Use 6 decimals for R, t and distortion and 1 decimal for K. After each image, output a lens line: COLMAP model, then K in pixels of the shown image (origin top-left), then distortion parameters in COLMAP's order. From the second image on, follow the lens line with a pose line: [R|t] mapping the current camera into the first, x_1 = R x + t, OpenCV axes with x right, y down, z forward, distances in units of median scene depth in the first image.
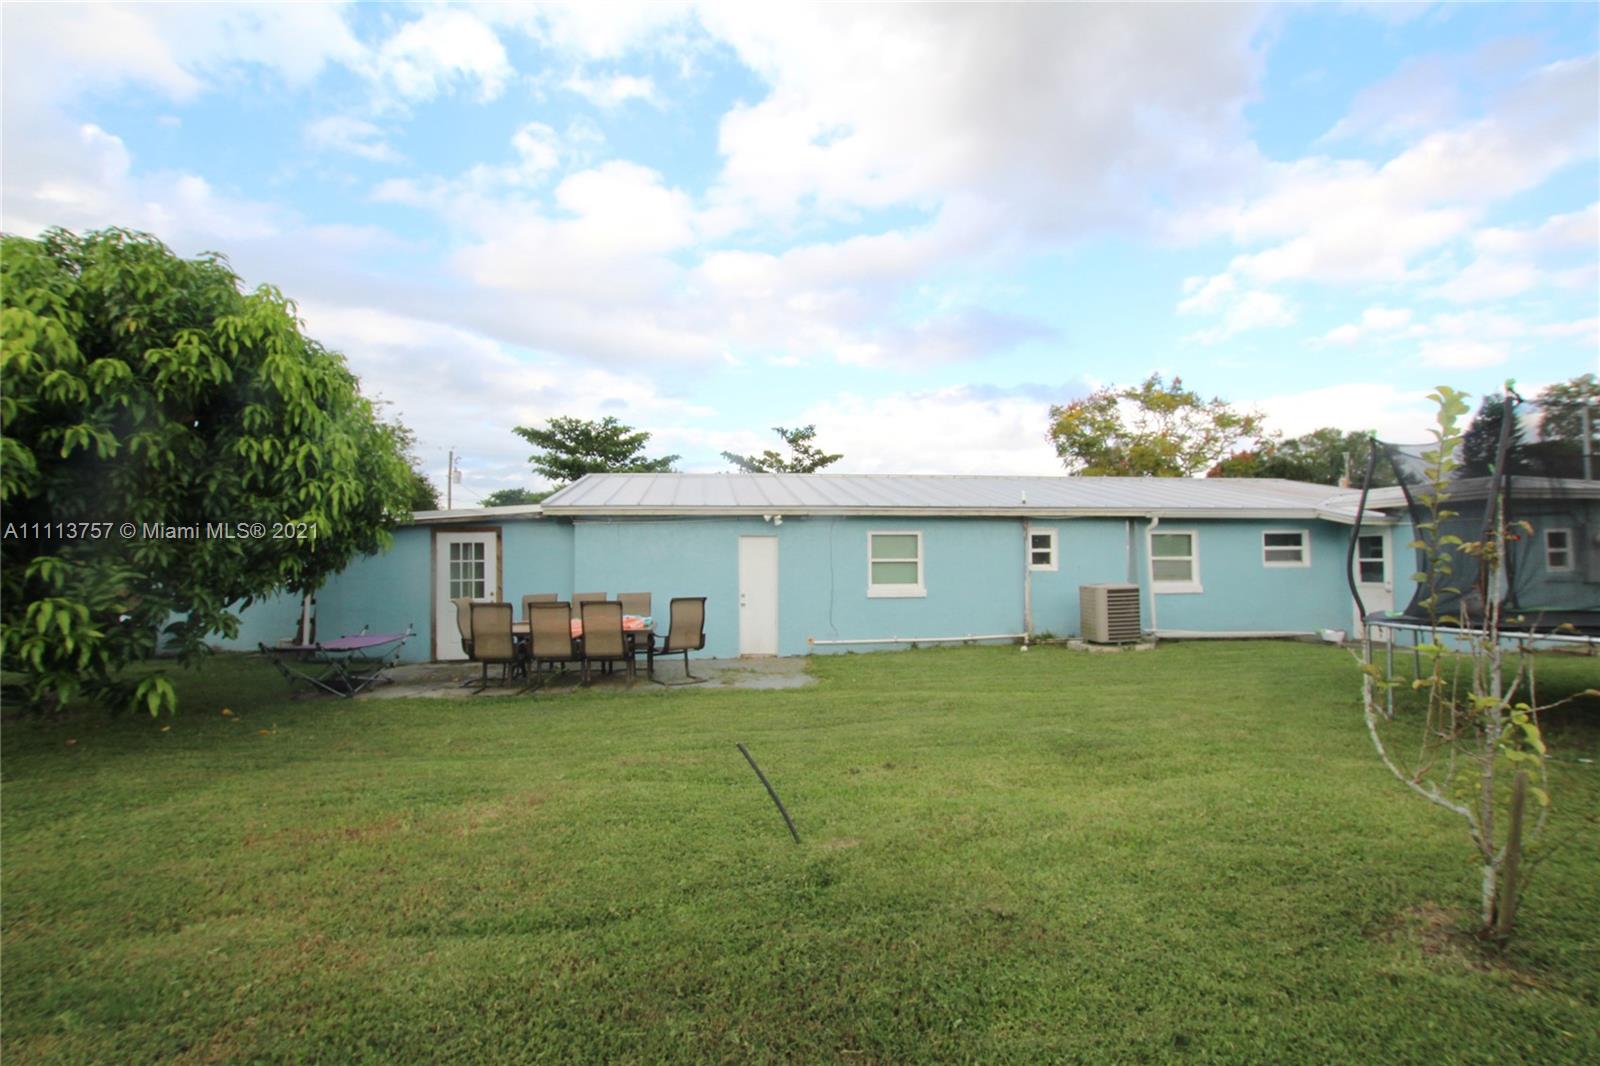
lens RADIAL K [[762.2, 0, 799.5], [0, 762.2, 535.8], [0, 0, 1]] dist [-0.031668, 0.005397]
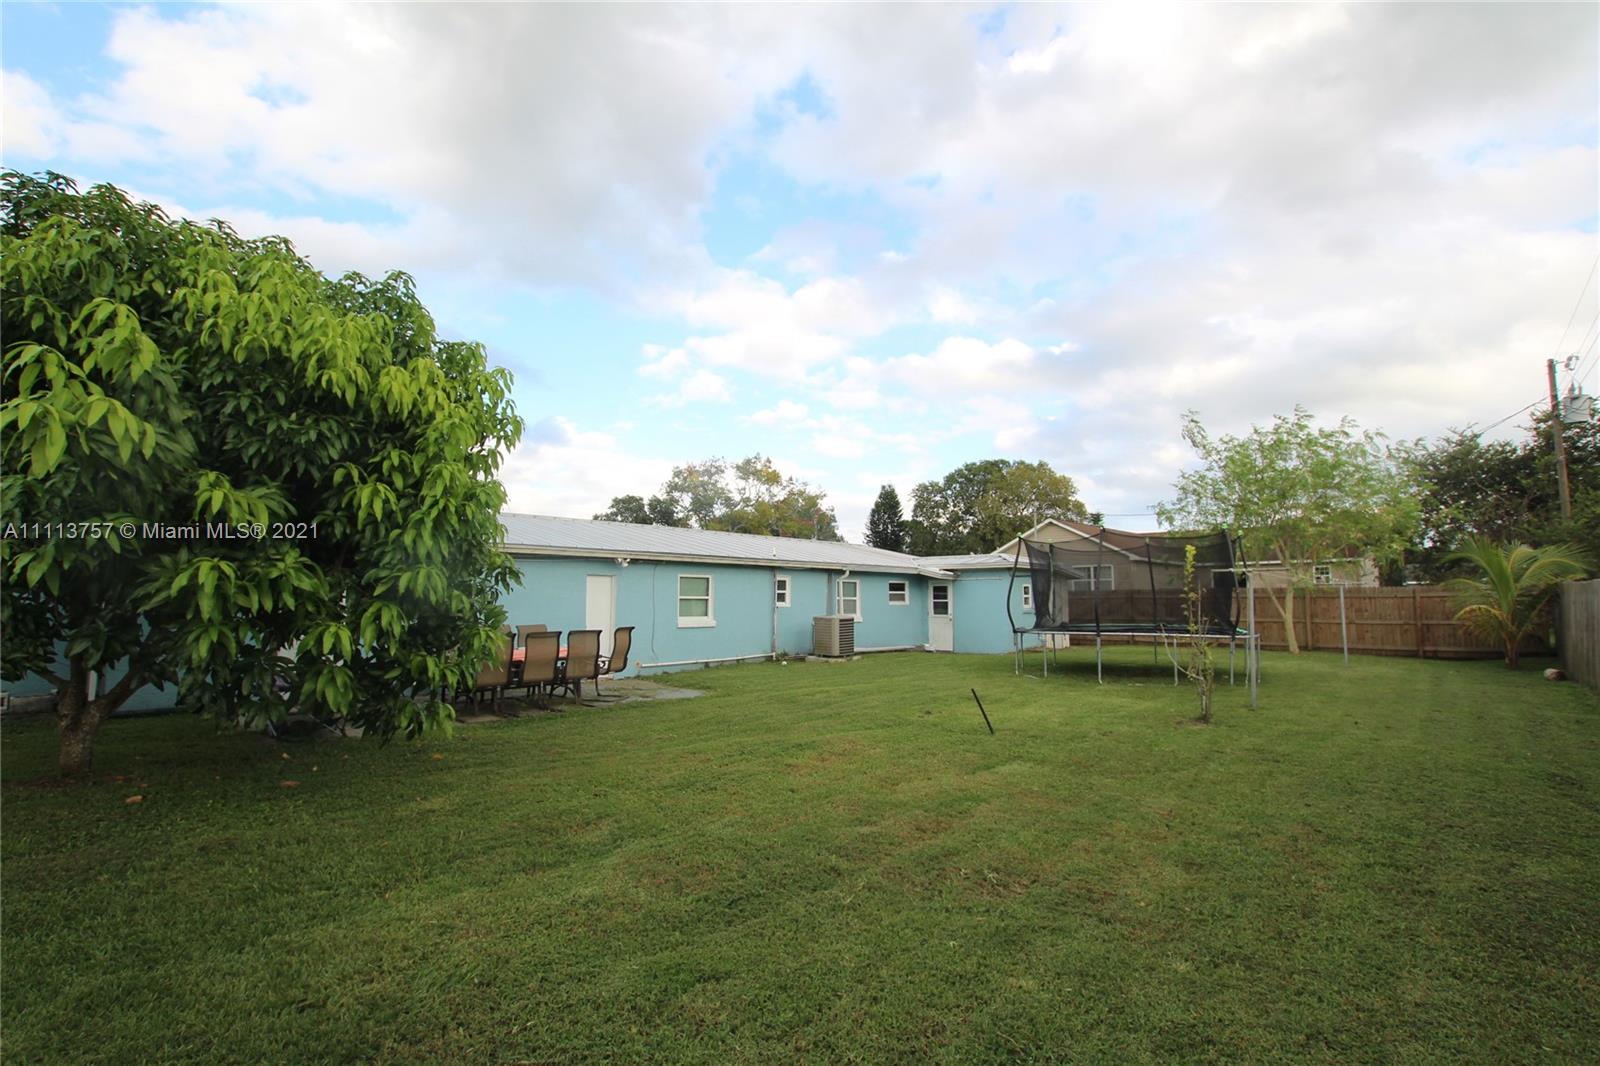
lens RADIAL K [[771.6, 0, 800.0], [0, 771.6, 533.0], [0, 0, 1]] dist [-0.100098, 0.049051]
pose [[0.764655, 0.064008, 0.641254, -0.149423], [-0.031033, 0.997558, -0.062569, -0.000071], [-0.643693, 0.027944, 0.764774, -0.022641]]
